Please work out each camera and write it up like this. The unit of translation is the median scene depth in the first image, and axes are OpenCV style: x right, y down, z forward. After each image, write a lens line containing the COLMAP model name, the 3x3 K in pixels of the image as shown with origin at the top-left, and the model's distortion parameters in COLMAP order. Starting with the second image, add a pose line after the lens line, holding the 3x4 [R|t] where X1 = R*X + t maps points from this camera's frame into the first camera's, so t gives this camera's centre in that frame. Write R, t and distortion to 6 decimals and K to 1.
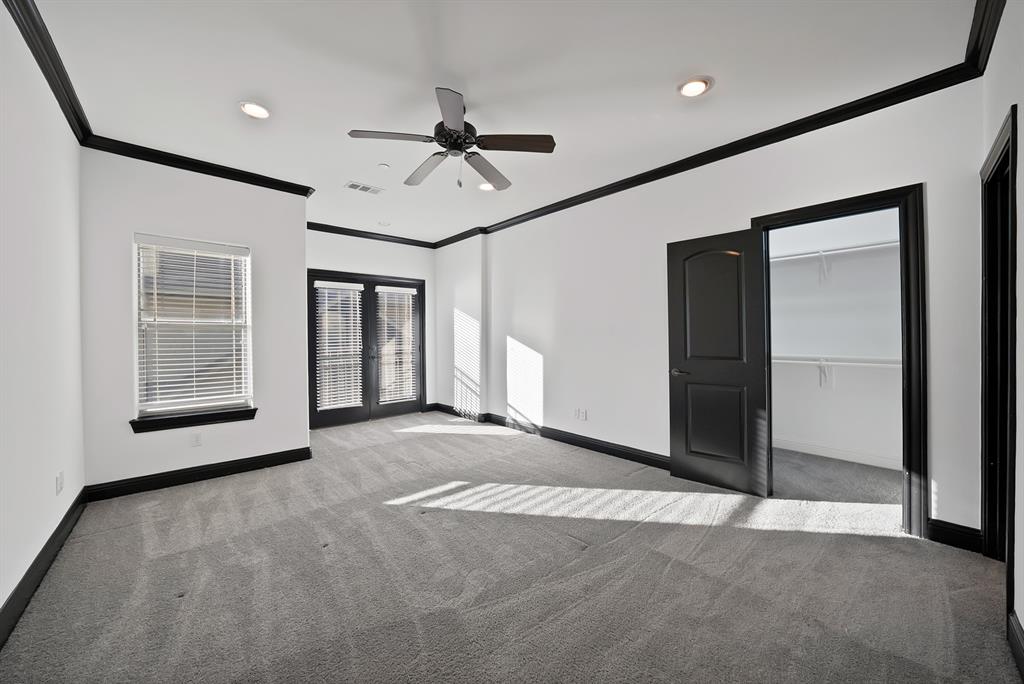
lens RADIAL K [[371.0, 0, 507.9], [0, 371.0, 333.2], [0, 0, 1]] dist [-0.022915, 0.003005]
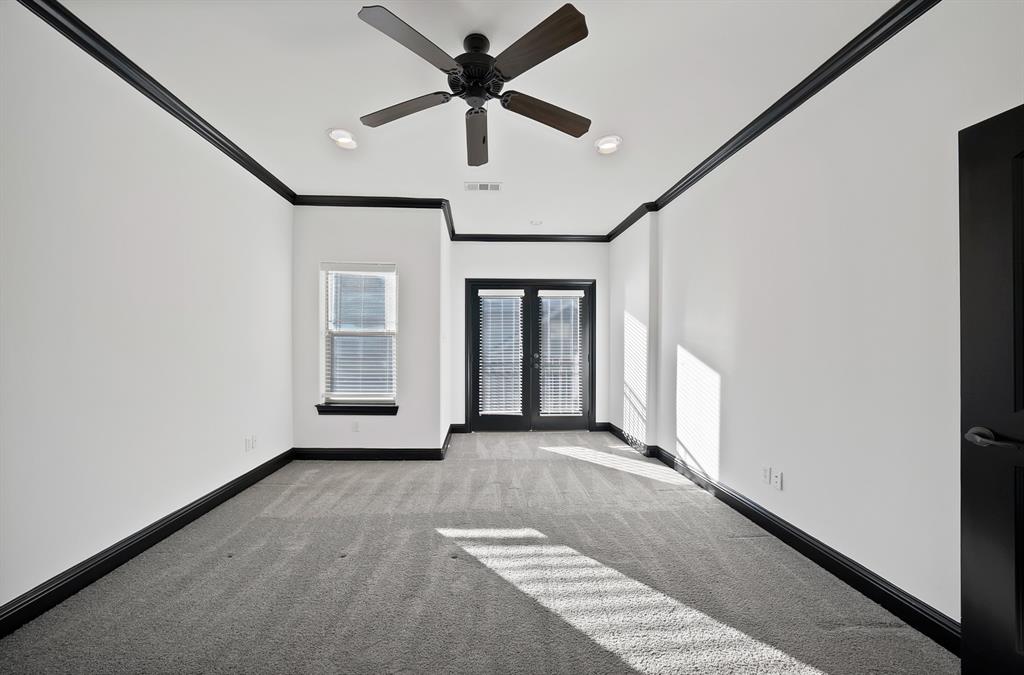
lens RADIAL K [[371.0, 0, 494.9], [0, 371.0, 344.6], [0, 0, 1]] dist [-0.022915, 0.003005]
pose [[0.767837, 0.011186, -0.640547, 0.286375], [-0.006057, 0.999930, 0.010201, 0.001792], [0.640616, -0.003953, 0.767851, 0.337725]]
